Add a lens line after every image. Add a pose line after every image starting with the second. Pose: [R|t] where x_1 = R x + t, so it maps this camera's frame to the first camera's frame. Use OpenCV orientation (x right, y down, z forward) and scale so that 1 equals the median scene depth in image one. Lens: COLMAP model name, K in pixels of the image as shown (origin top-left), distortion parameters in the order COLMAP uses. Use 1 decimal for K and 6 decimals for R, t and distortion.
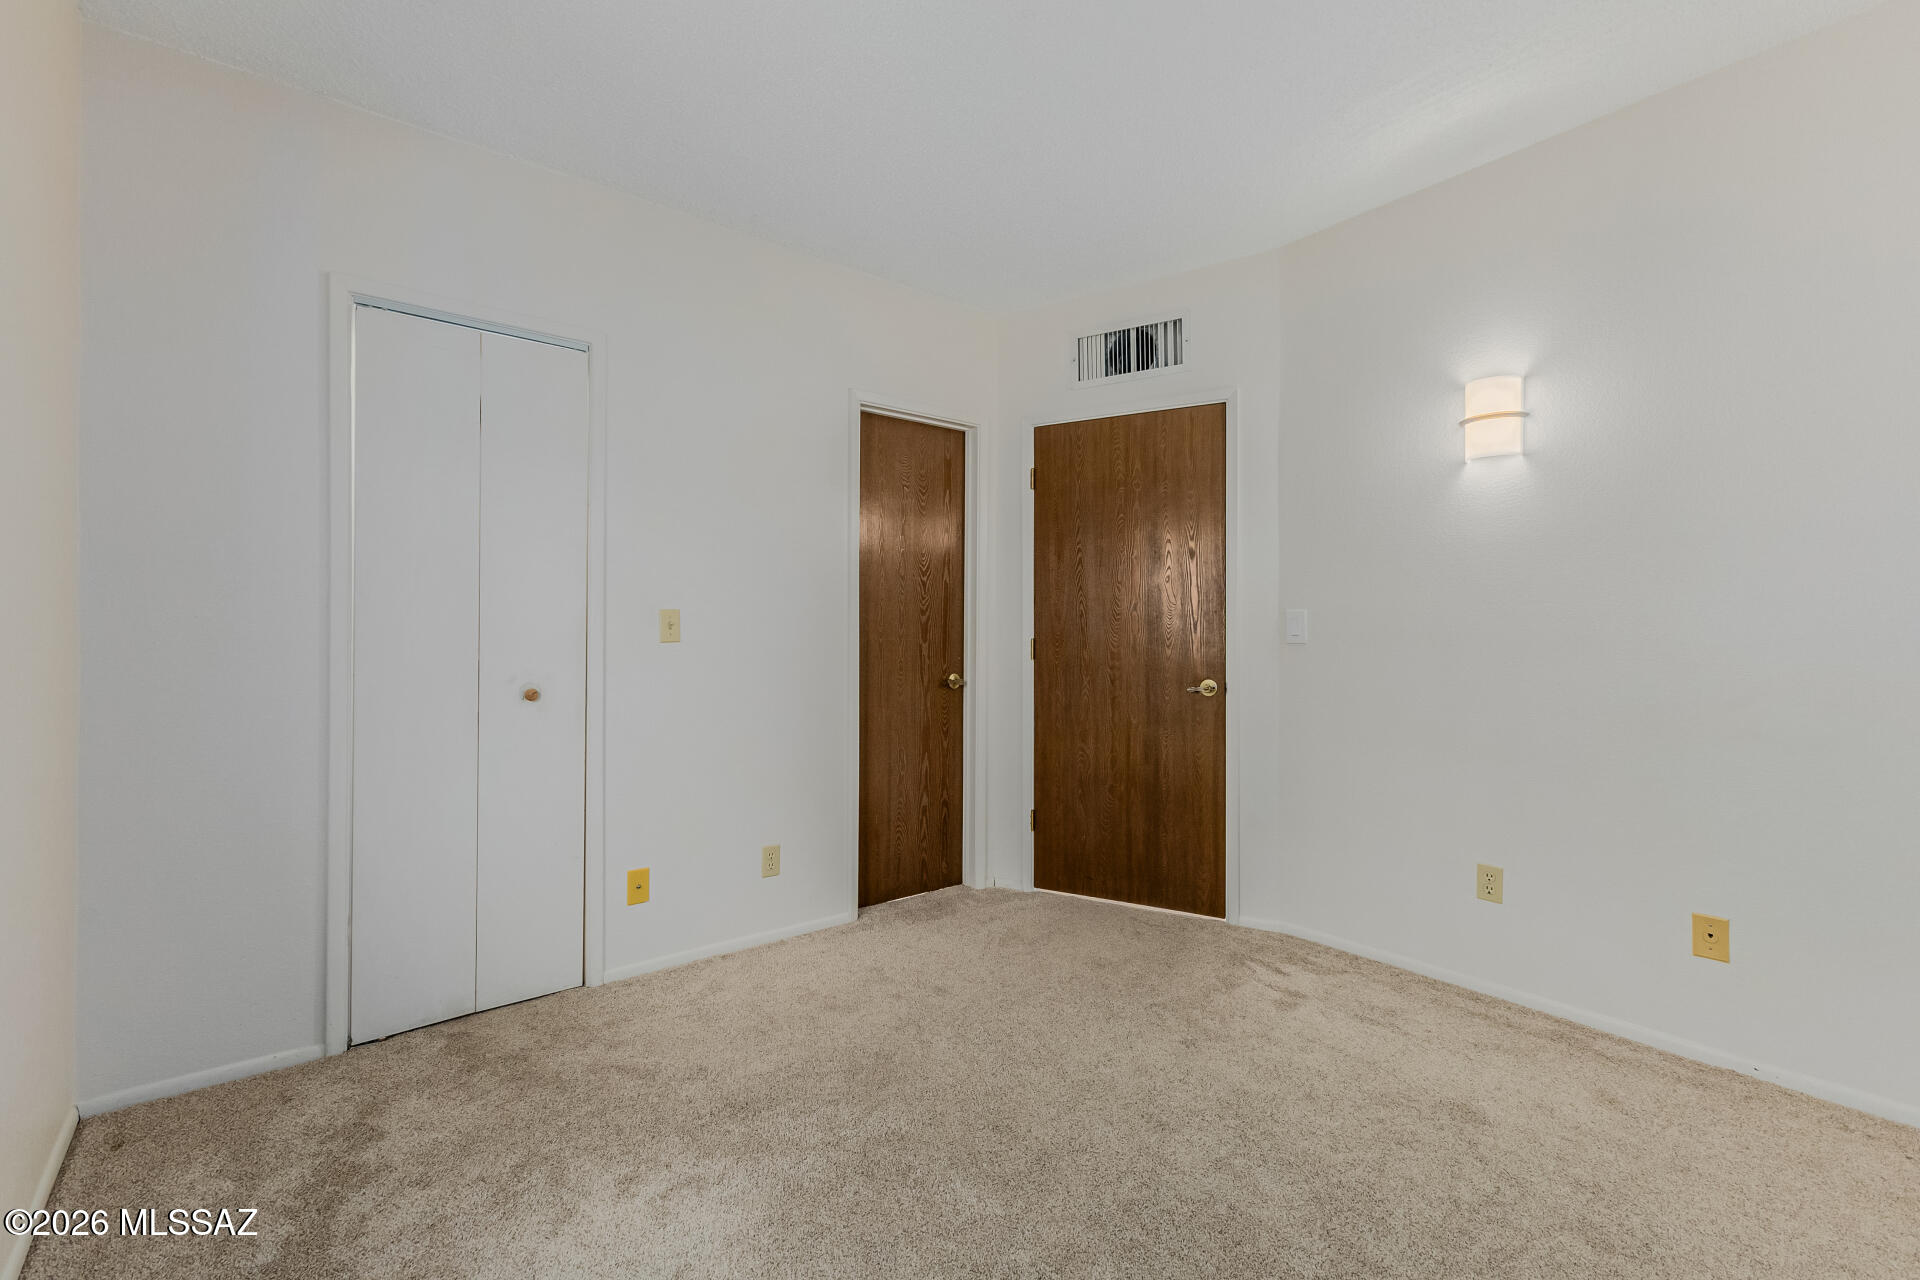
lens RADIAL K [[818.4, 0, 946.0], [0, 818.4, 632.5], [0, 0, 1]] dist [0.019176, -0.005424]
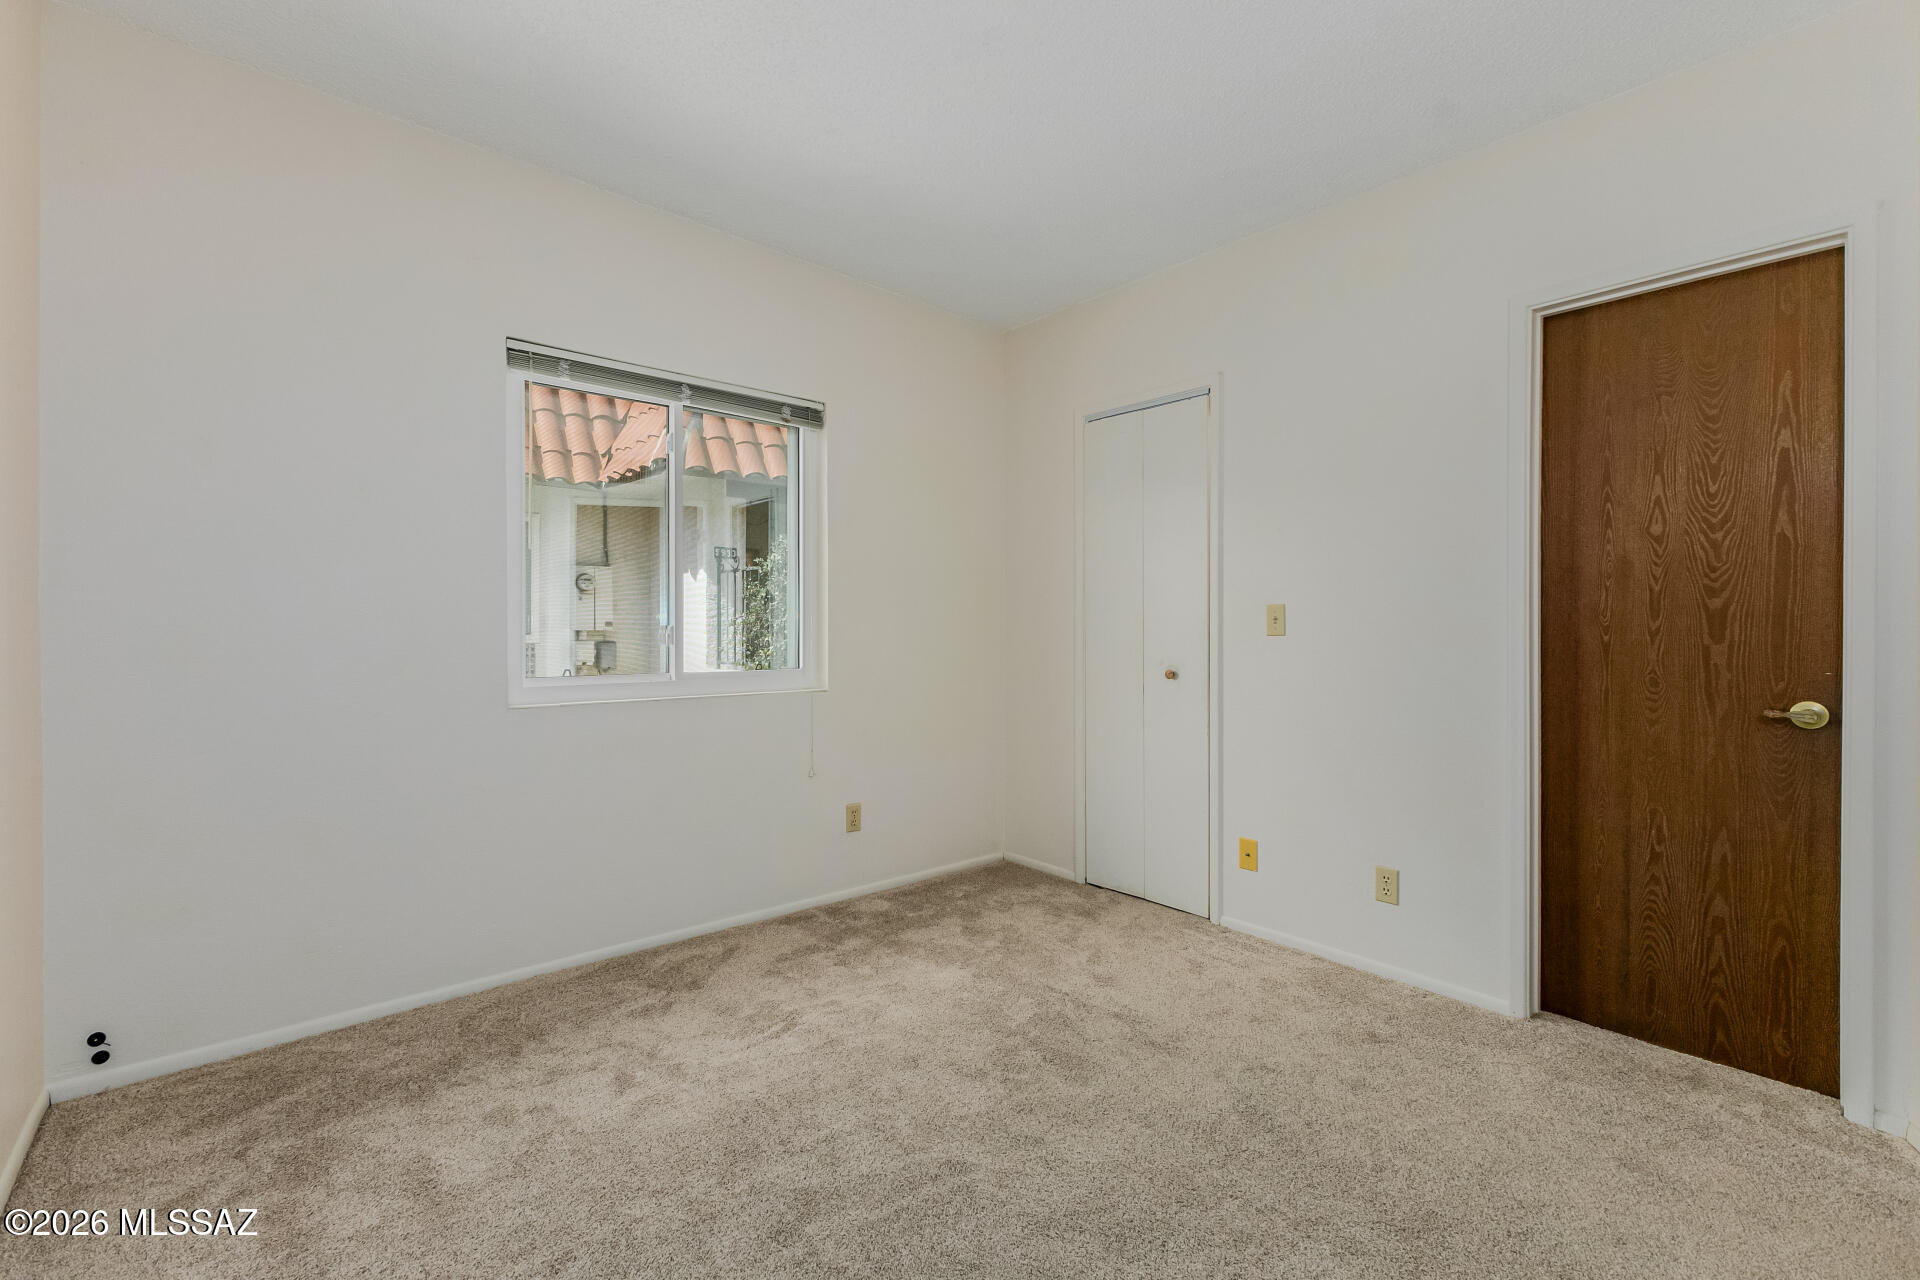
lens RADIAL K [[818.4, 0, 946.0], [0, 818.4, 632.5], [0, 0, 1]] dist [0.019176, -0.005424]
pose [[0.051837, 0.002226, -0.998653, 0.643913], [-0.003719, 0.999991, 0.002036, 0.006657], [0.998649, 0.003609, 0.051844, 0.478524]]
